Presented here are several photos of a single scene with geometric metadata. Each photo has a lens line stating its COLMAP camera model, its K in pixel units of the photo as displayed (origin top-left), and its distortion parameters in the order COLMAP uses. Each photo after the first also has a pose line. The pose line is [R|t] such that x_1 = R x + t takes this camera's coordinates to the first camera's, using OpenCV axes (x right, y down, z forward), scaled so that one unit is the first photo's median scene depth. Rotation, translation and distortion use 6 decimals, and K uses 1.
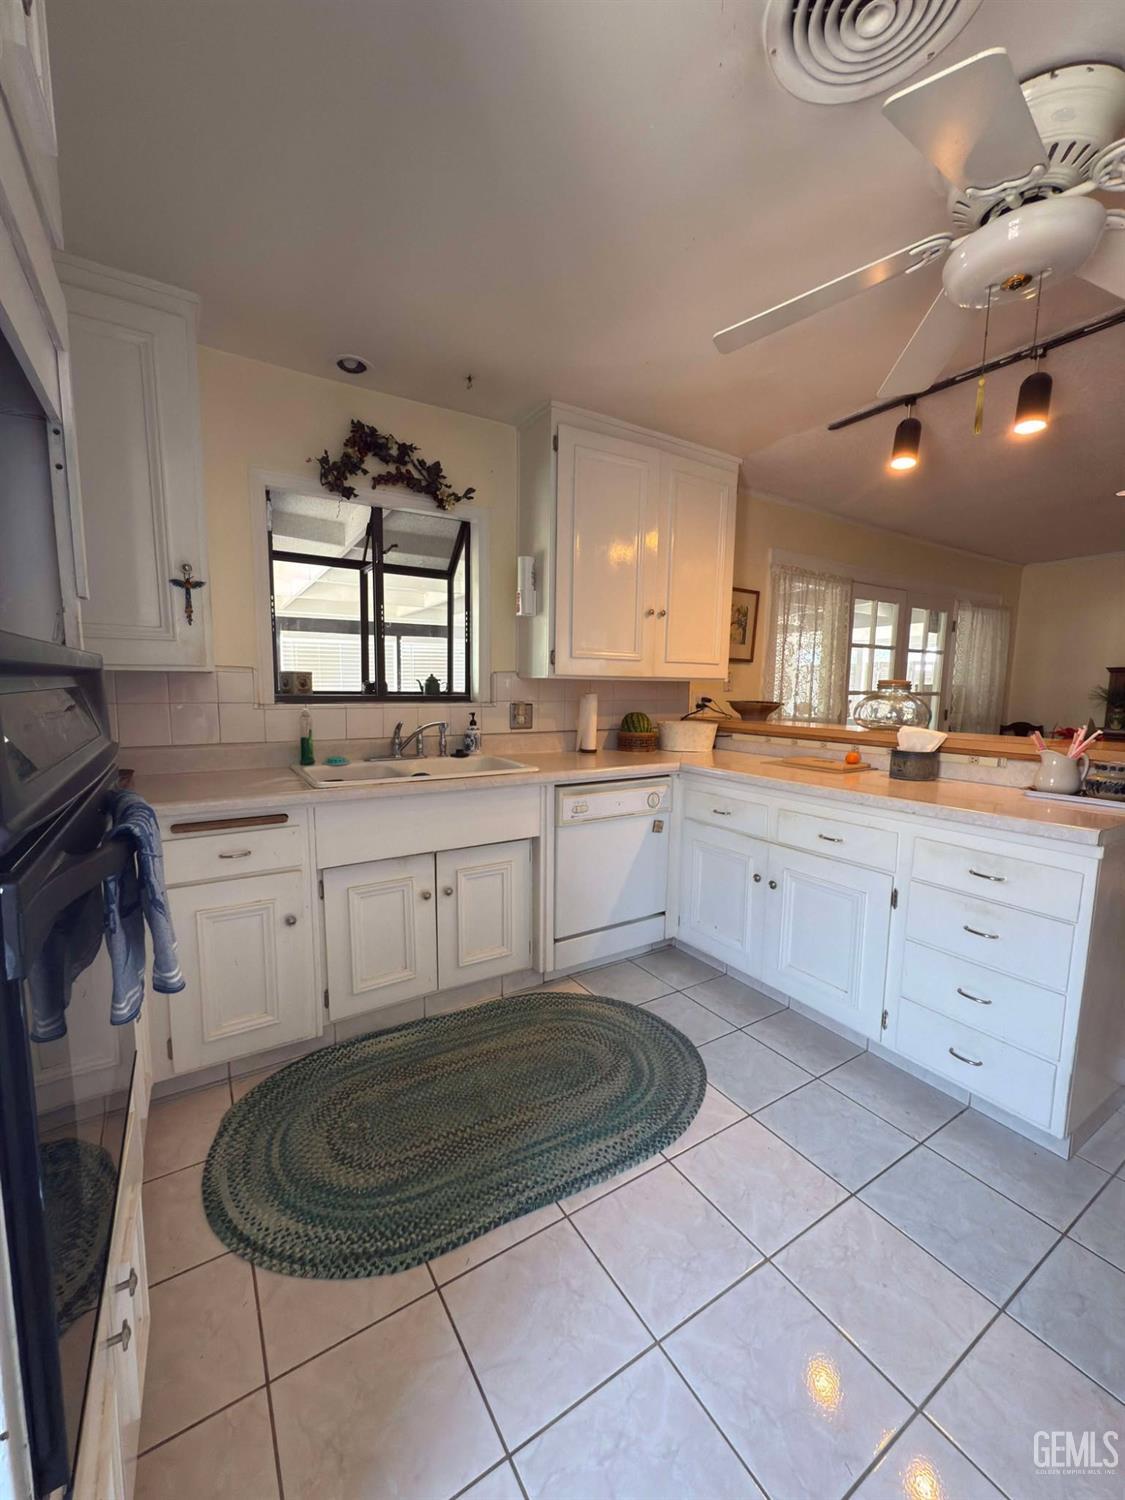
lens RADIAL K [[599.4, 0, 564.1], [0, 599.4, 750.6], [0, 0, 1]] dist [0.001641, -0.001170]
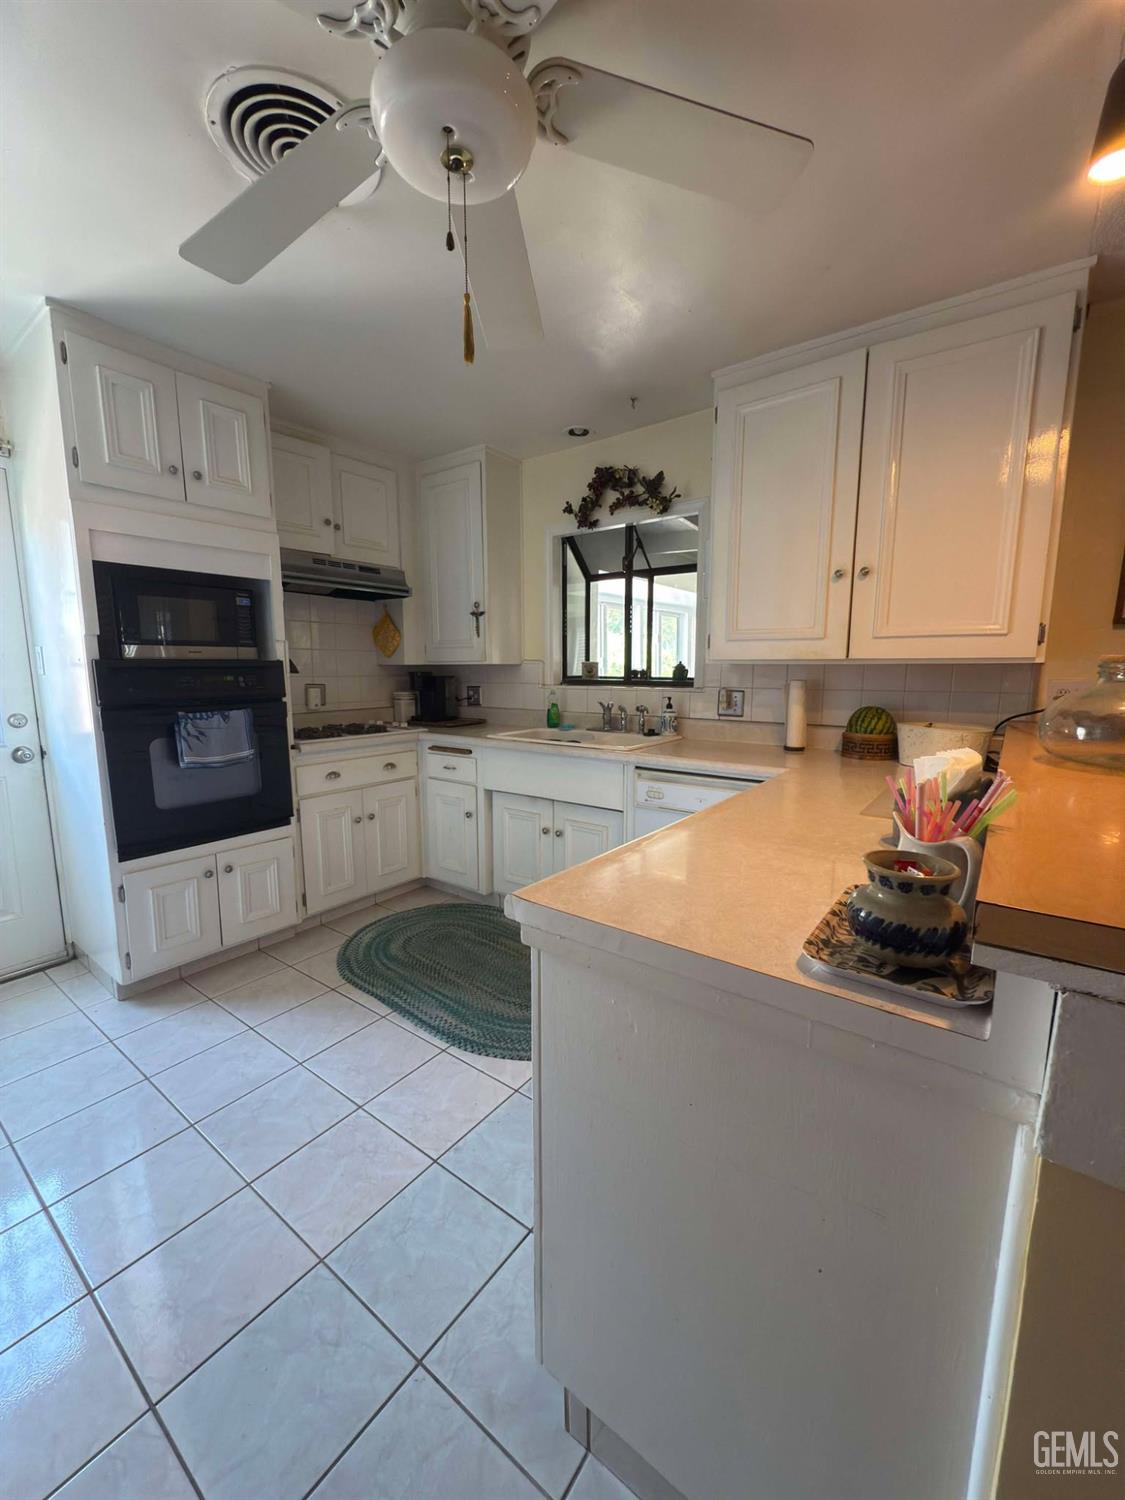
lens RADIAL K [[599.4, 0, 557.8], [0, 599.4, 752.1], [0, 0, 1]] dist [0.001641, -0.001170]
pose [[0.354815, 0.117546, -0.927518, 0.913227], [-0.099792, 0.991159, 0.087437, -0.044949], [0.929596, 0.061535, 0.363408, 0.494658]]
